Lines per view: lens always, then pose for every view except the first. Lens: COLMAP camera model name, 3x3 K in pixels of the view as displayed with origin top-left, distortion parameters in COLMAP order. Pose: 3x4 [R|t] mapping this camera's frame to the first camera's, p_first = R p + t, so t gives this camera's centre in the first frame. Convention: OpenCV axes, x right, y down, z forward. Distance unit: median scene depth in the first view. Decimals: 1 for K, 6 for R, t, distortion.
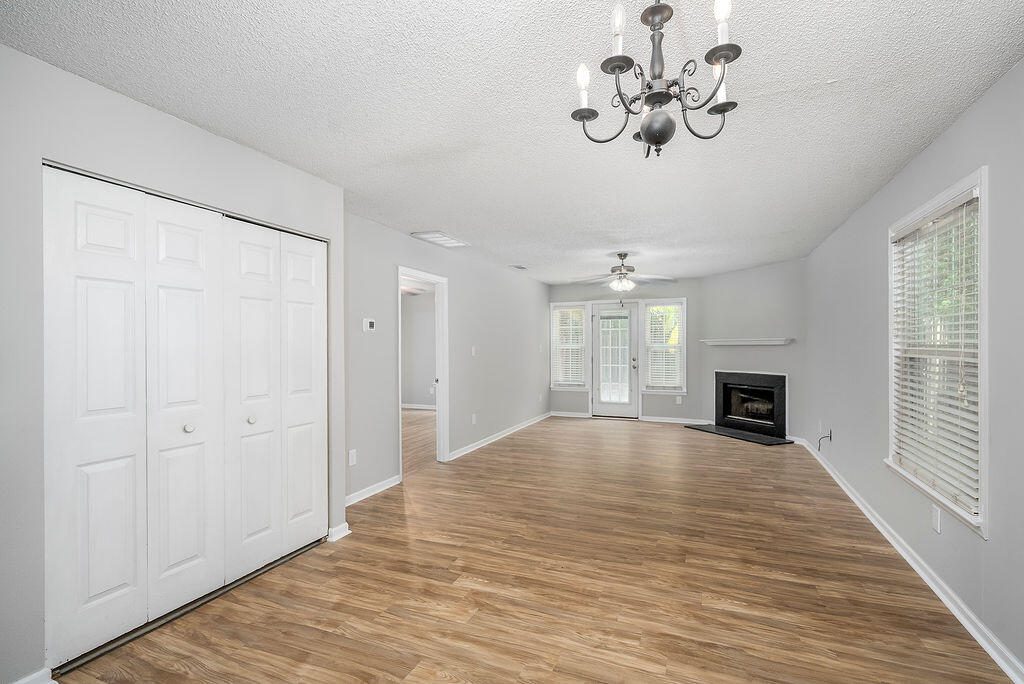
lens RADIAL K [[471.6, 0, 510.1], [0, 471.6, 342.2], [0, 0, 1]] dist [0.006569, -0.001329]
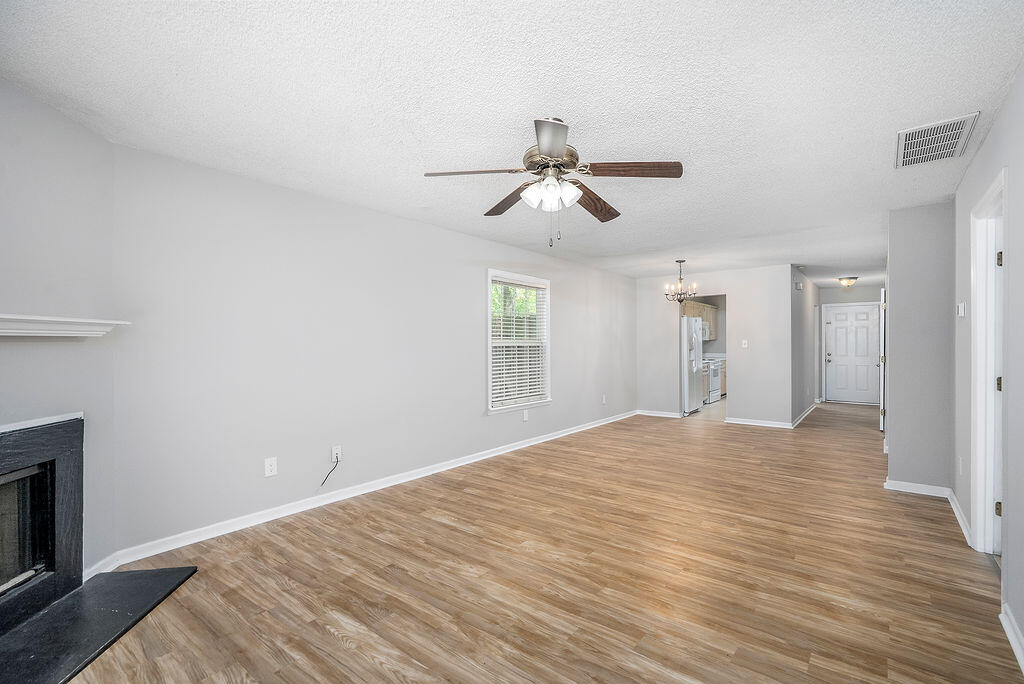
lens RADIAL K [[471.6, 0, 505.9], [0, 471.6, 341.8], [0, 0, 1]] dist [0.006569, -0.001329]
pose [[-0.961932, 0.004450, 0.273254, 0.160276], [0.002309, 0.999964, -0.008157, 0.013902], [-0.273280, -0.007216, -0.961907, 1.418447]]
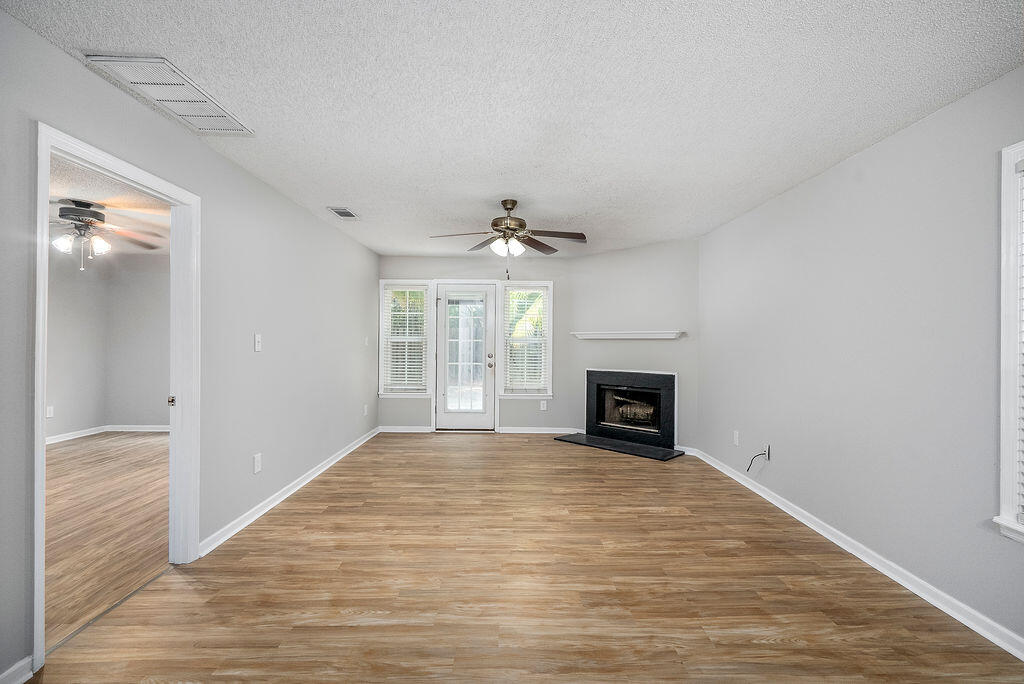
lens RADIAL K [[471.6, 0, 515.0], [0, 471.6, 336.1], [0, 0, 1]] dist [0.006569, -0.001329]
pose [[0.917111, 0.014545, 0.398367, -0.022644], [-0.013014, 0.999894, -0.006546, 0.011398], [-0.398420, 0.000819, 0.917203, 0.375881]]
